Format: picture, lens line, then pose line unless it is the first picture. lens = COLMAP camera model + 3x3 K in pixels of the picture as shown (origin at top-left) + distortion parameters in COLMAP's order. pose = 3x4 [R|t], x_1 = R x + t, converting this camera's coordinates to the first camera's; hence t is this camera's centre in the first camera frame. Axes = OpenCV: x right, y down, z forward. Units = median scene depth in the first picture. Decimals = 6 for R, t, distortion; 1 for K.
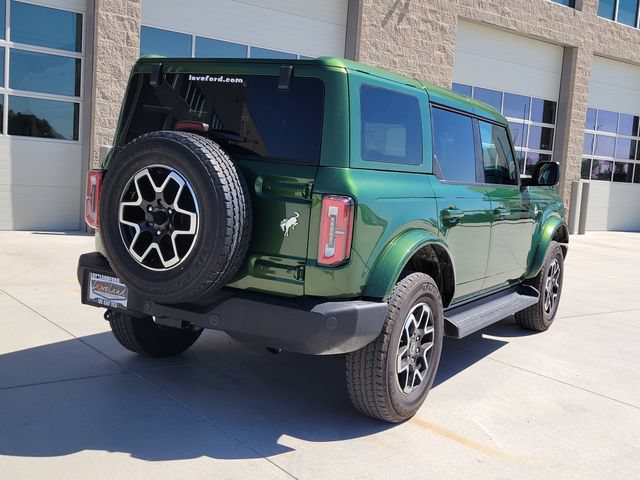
lens RADIAL K [[761.4, 0, 320.0], [0, 761.4, 240.0], [0, 0, 1]] dist [0.031658, 0.020323]
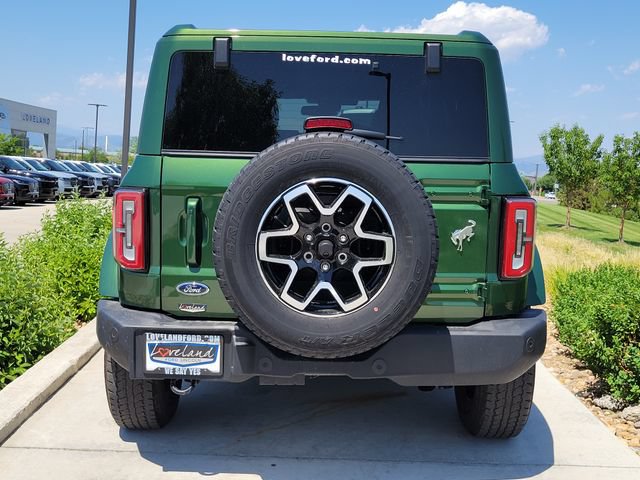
lens RADIAL K [[761.4, 0, 320.0], [0, 761.4, 240.0], [0, 0, 1]] dist [0.031658, 0.020323]
pose [[0.851956, -0.124890, 0.508501, -0.590404], [0.101539, 0.992109, 0.073545, -0.091760], [-0.513673, -0.011024, 0.857915, 0.356842]]
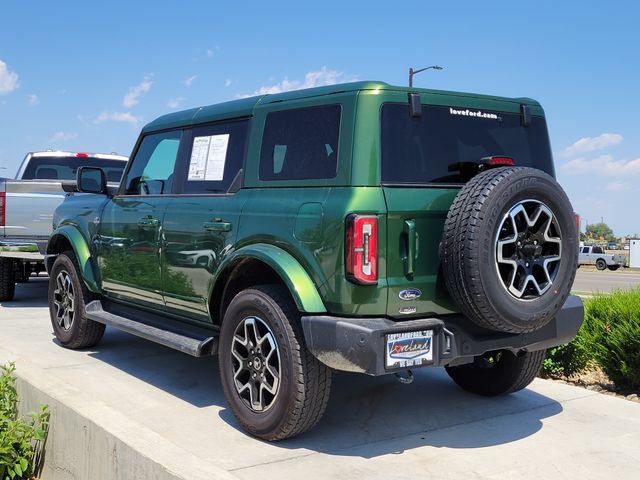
lens RADIAL K [[761.4, 0, 320.0], [0, 761.4, 240.0], [0, 0, 1]] dist [0.031658, 0.020323]
pose [[0.408420, -0.127449, 0.903853, -1.246111], [0.127039, 0.988504, 0.081981, -0.161854], [-0.903911, 0.081341, 0.419916, 0.811767]]
